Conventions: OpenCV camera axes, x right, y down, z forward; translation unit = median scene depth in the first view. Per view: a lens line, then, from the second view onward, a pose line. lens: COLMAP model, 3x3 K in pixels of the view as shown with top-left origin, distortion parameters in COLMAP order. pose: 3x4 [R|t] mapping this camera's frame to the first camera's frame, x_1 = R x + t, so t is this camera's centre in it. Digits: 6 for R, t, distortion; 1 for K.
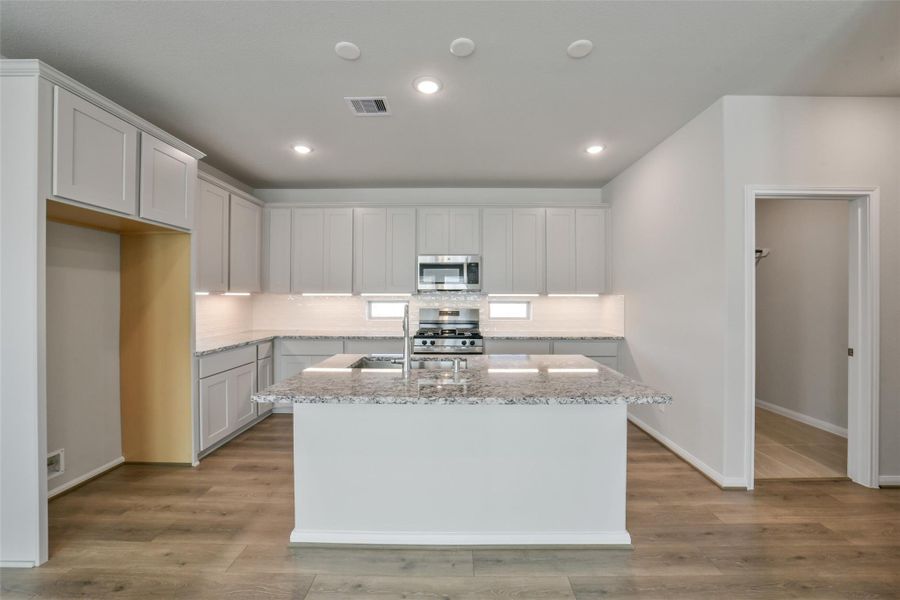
lens RADIAL K [[350.9, 0, 453.2], [0, 350.9, 299.0], [0, 0, 1]] dist [-0.039447, 0.009465]
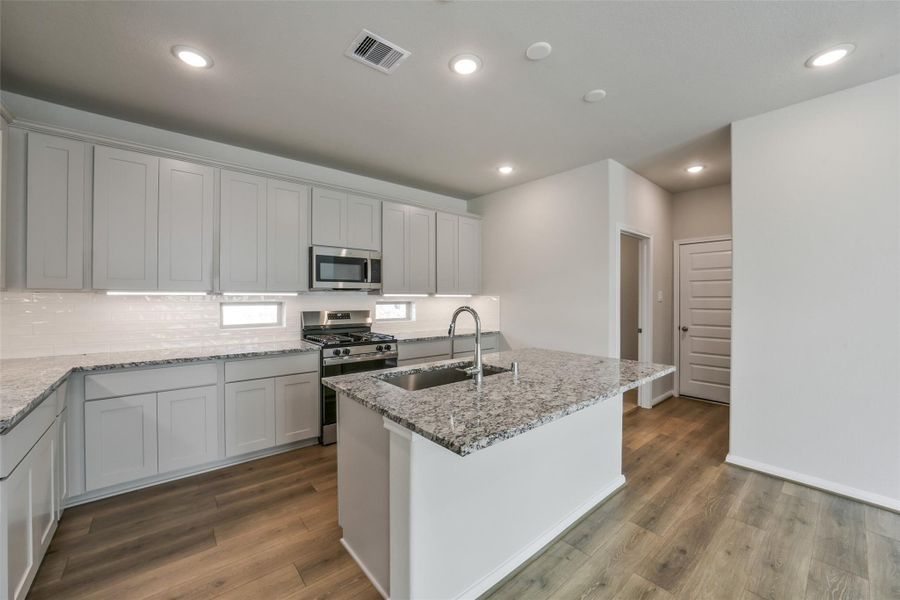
lens RADIAL K [[350.9, 0, 453.2], [0, 350.9, 299.0], [0, 0, 1]] dist [-0.039447, 0.009465]
pose [[0.755725, -0.002866, 0.654883, -0.408678], [0.001651, 0.999996, 0.002471, -0.003414], [-0.654888, -0.000787, 0.755726, 0.196676]]
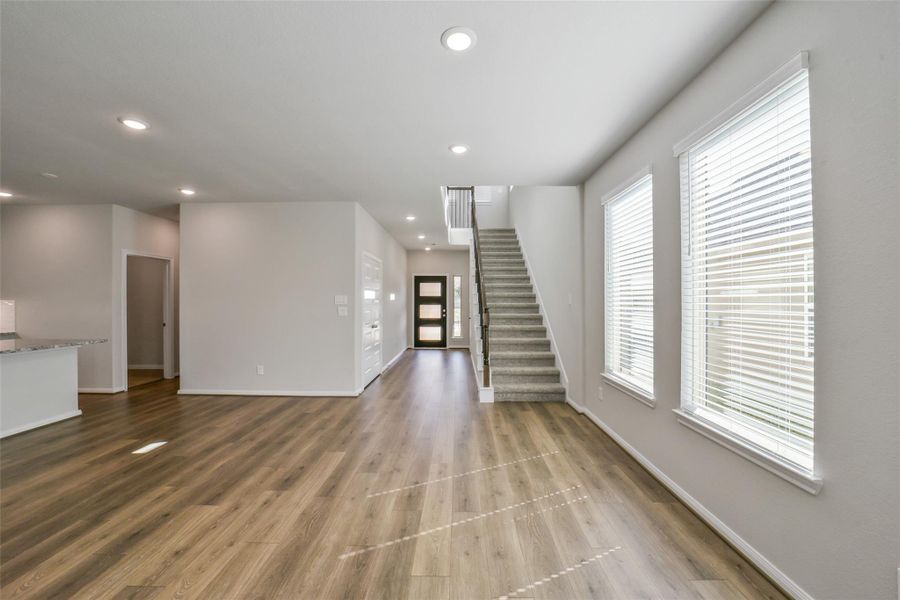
lens RADIAL K [[350.9, 0, 453.2], [0, 350.9, 299.0], [0, 0, 1]] dist [-0.039447, 0.009465]
pose [[0.003974, 0.004151, 0.999983, -0.770873], [0.006824, 0.999968, -0.004178, 0.000358], [-0.999969, 0.006841, 0.003945, -0.655439]]
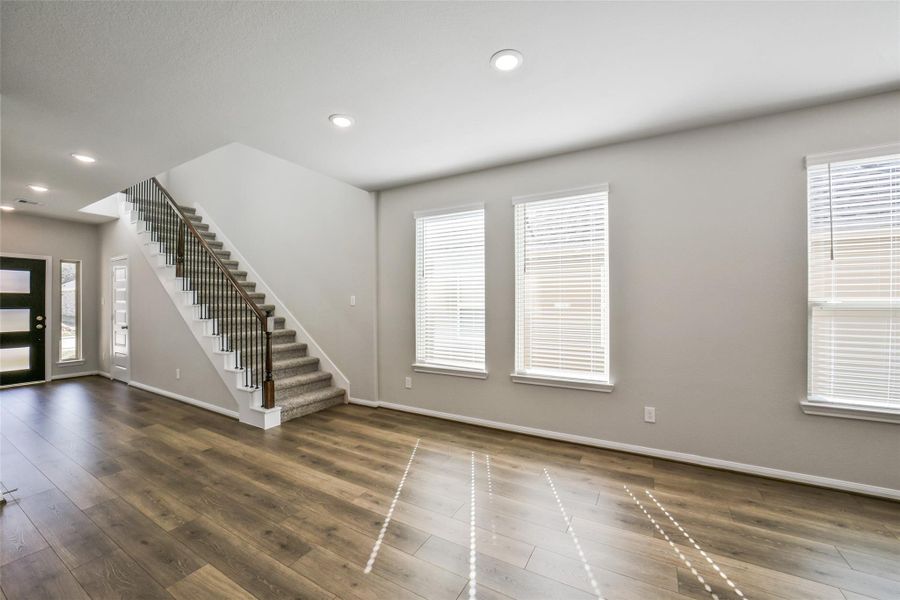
lens RADIAL K [[348.2, 0, 454.3], [0, 348.2, 301.2], [0, 0, 1]] dist [-0.040839, 0.008980]
pose [[-0.876239, 0.000490, 0.481876, -0.474226], [0.001441, 0.999998, 0.001602, 0.000753], [-0.481874, 0.002098, -0.876238, -0.179838]]
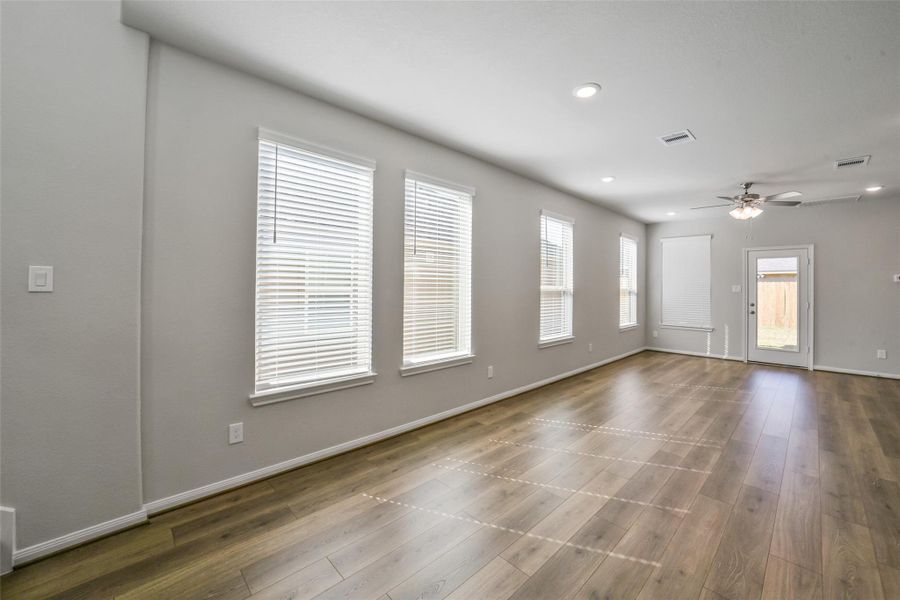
lens RADIAL K [[357.4, 0, 451.7], [0, 357.4, 282.7], [0, 0, 1]] dist [-0.040479, 0.009287]
pose [[-0.715743, -0.018267, -0.698125, 0.318203], [-0.015138, 0.999829, -0.010641, 0.002710], [0.698199, 0.002952, -0.715897, -0.376207]]
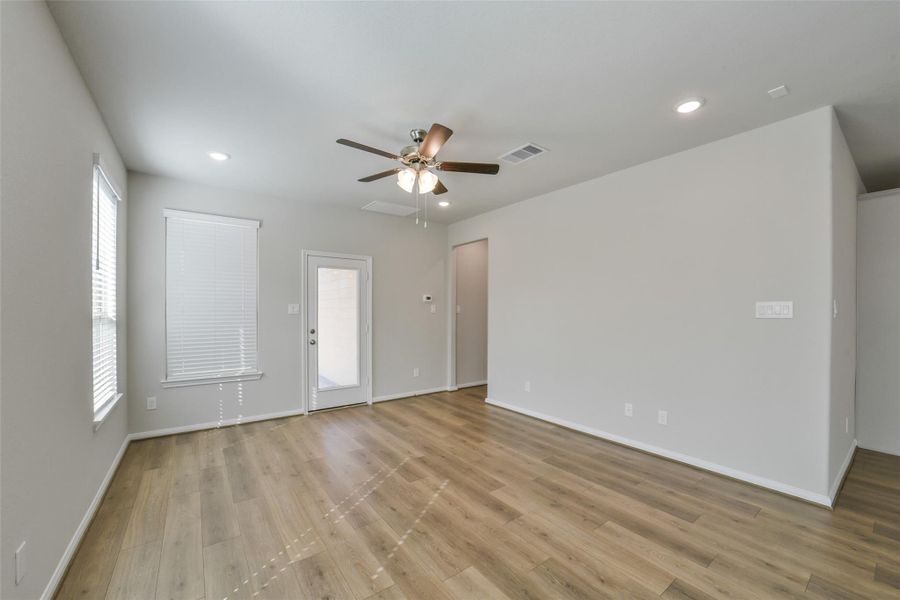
lens RADIAL K [[355.7, 0, 455.0], [0, 355.7, 312.3], [0, 0, 1]] dist [-0.040830, 0.009868]
pose [[0.606975, 0.002875, -0.794716, -0.602363], [-0.004649, 0.999989, 0.000067, 0.001344], [0.794708, 0.003654, 0.606981, -0.894389]]
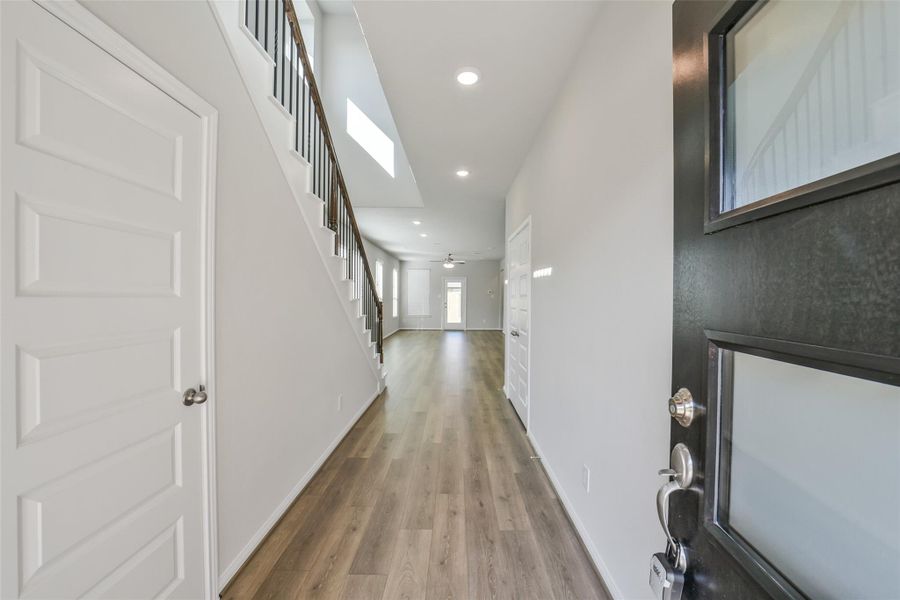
lens RADIAL K [[350.9, 0, 453.2], [0, 350.9, 299.0], [0, 0, 1]] dist [-0.039447, 0.009465]
pose [[0.005111, 0.003465, -0.999981, 1.724319], [-0.011513, 0.999928, 0.003406, 0.007579], [0.999921, 0.011495, 0.005151, -0.501932]]
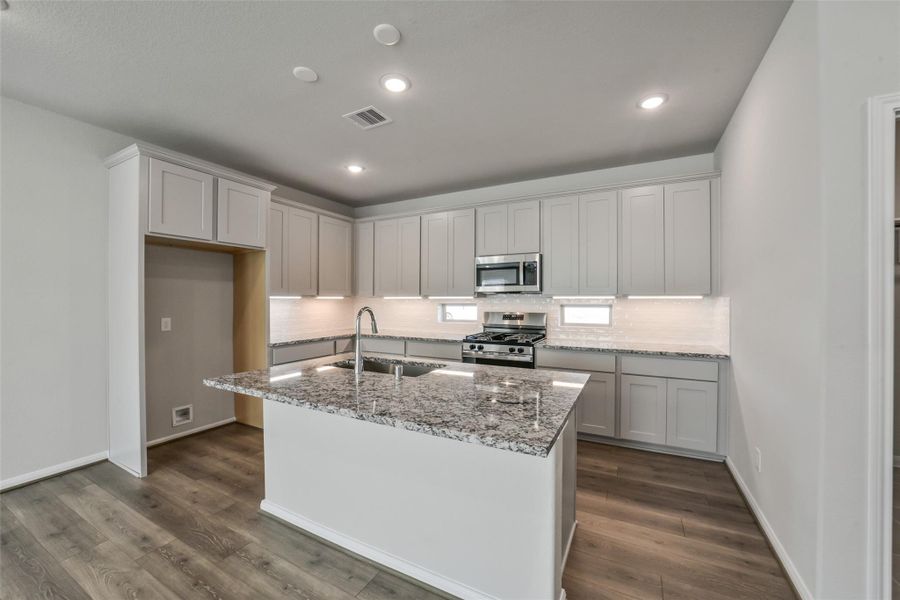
lens RADIAL K [[348.2, 0, 454.3], [0, 348.2, 301.2], [0, 0, 1]] dist [-0.040839, 0.008980]
pose [[0.891101, 0.000249, -0.453805, 0.303912], [-0.000931, 0.999999, -0.001278, -0.000543], [0.453804, 0.001561, 0.891100, 0.123931]]
